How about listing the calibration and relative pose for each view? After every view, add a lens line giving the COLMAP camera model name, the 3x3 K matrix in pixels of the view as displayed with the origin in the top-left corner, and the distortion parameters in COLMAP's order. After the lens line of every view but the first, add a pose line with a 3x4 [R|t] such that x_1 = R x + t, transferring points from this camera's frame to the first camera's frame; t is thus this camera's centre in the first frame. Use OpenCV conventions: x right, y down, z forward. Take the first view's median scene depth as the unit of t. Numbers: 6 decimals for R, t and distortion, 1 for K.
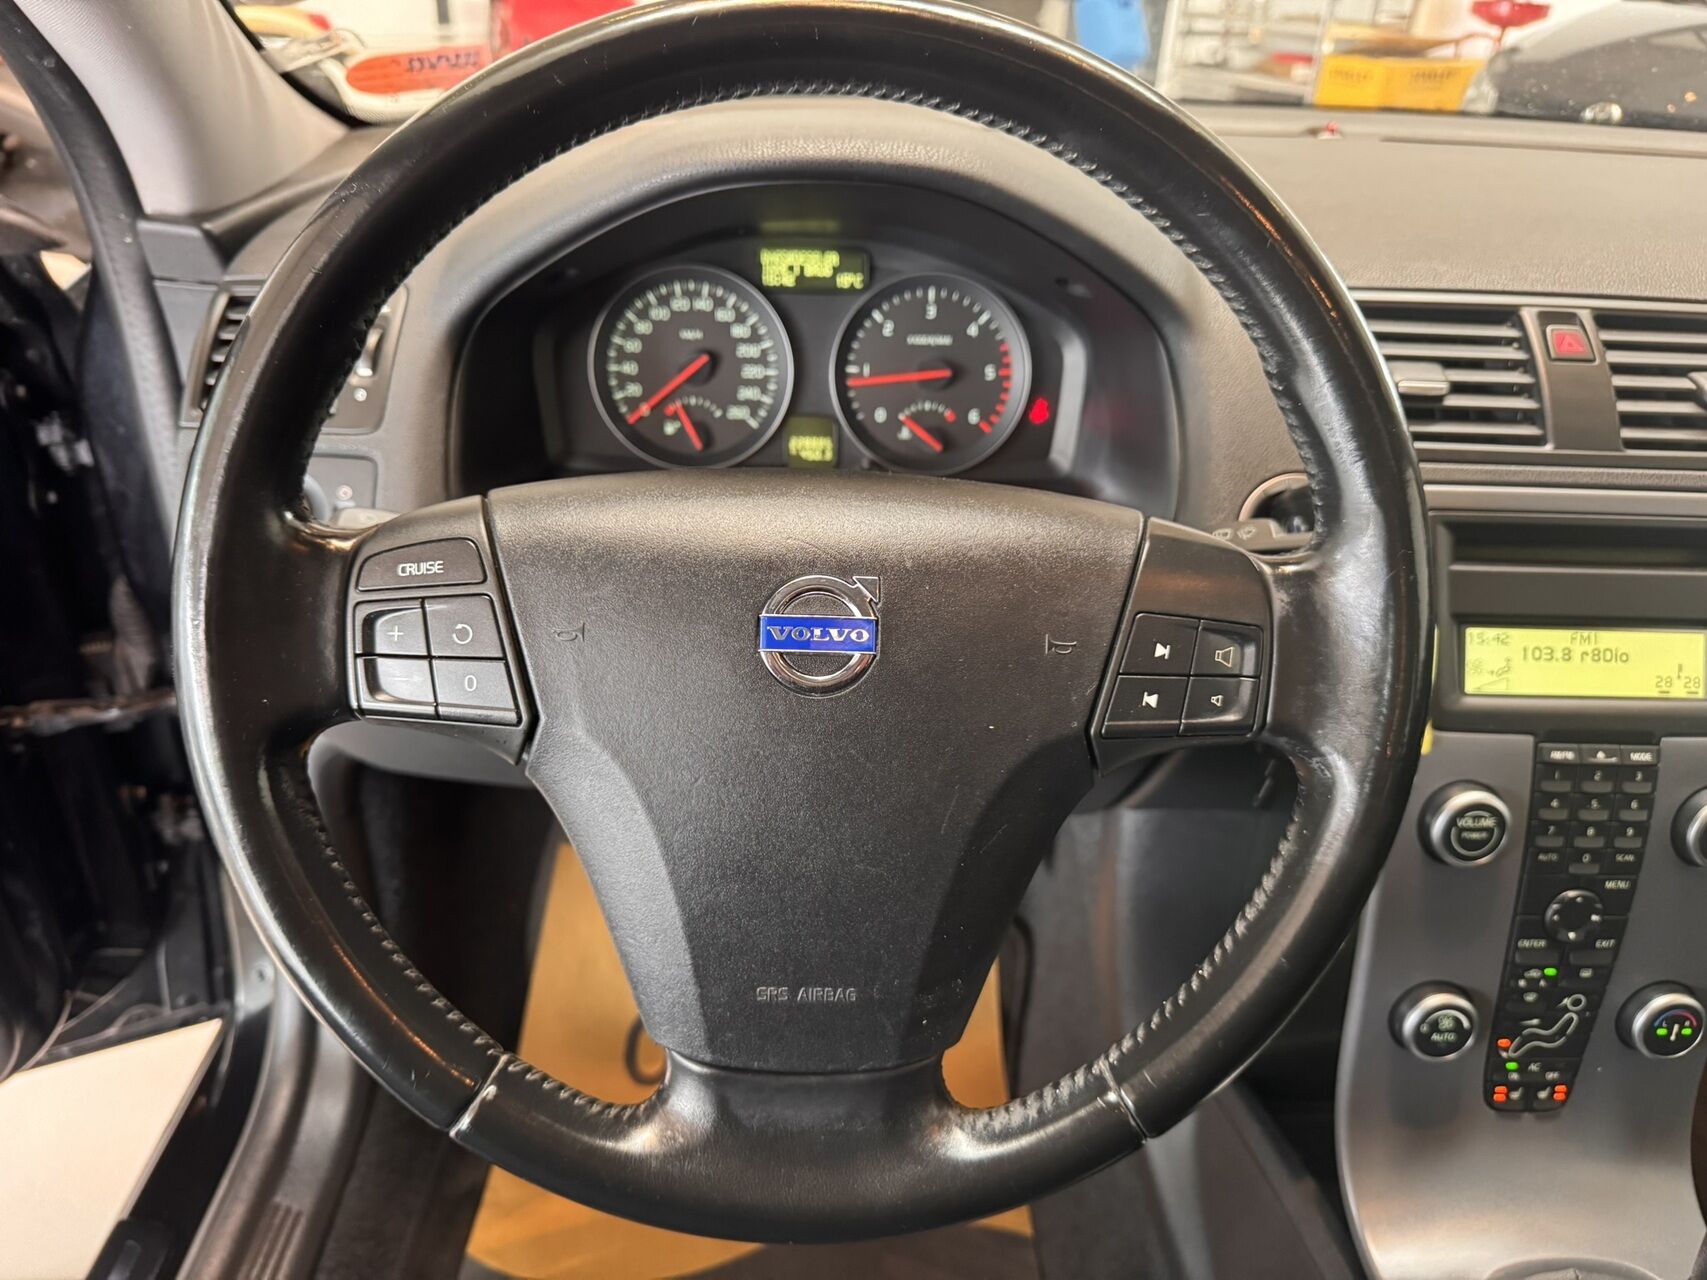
lens RADIAL K [[1201.6, 0, 865.9], [0, 1201.6, 671.9], [0, 0, 1]] dist [0.064014, -0.055145]
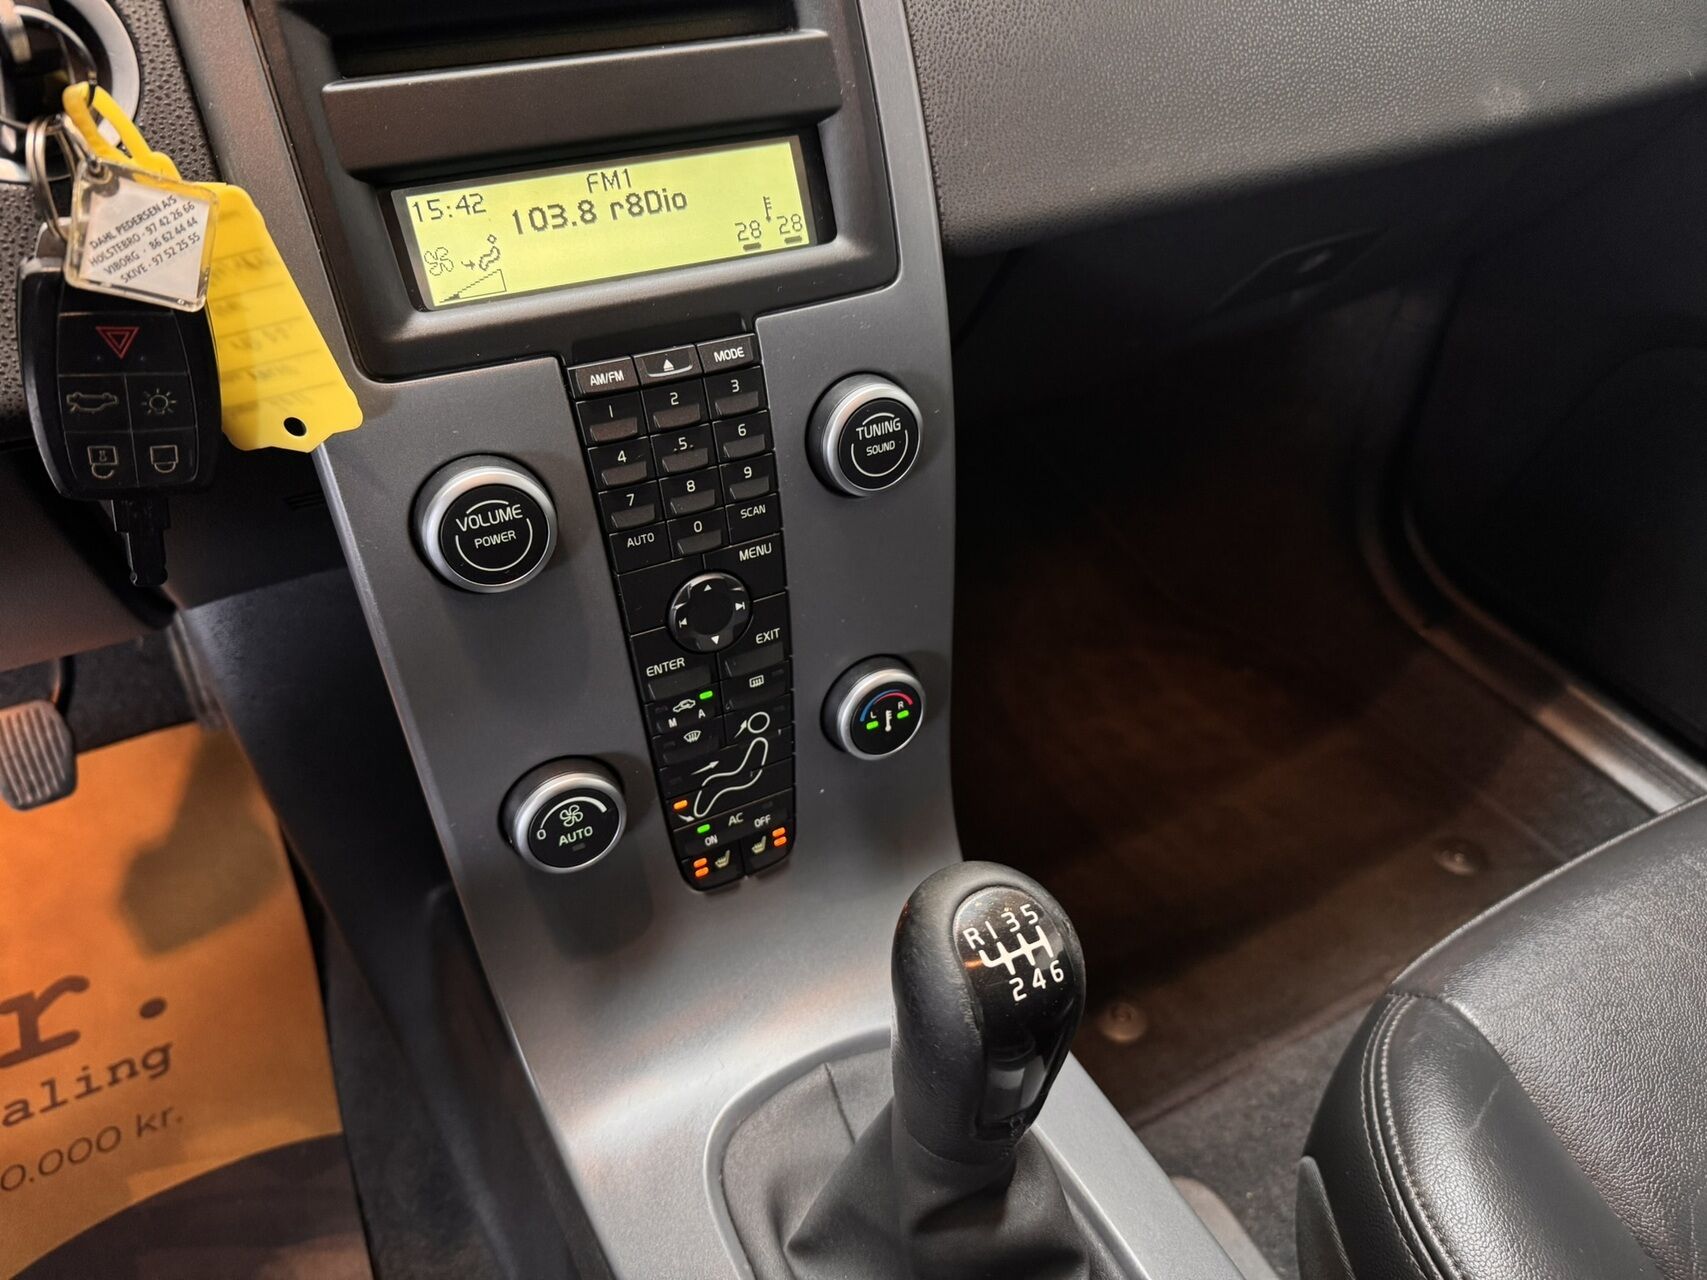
lens RADIAL K [[1221.1, 0, 847.3], [0, 1221.1, 659.8], [0, 0, 1]] dist [0.078344, -0.104574]
pose [[0.913591, -0.286049, 0.289011, 0.441255], [0.217284, 0.944172, 0.247641, 0.072206], [-0.343713, -0.163445, 0.924741, 0.335456]]
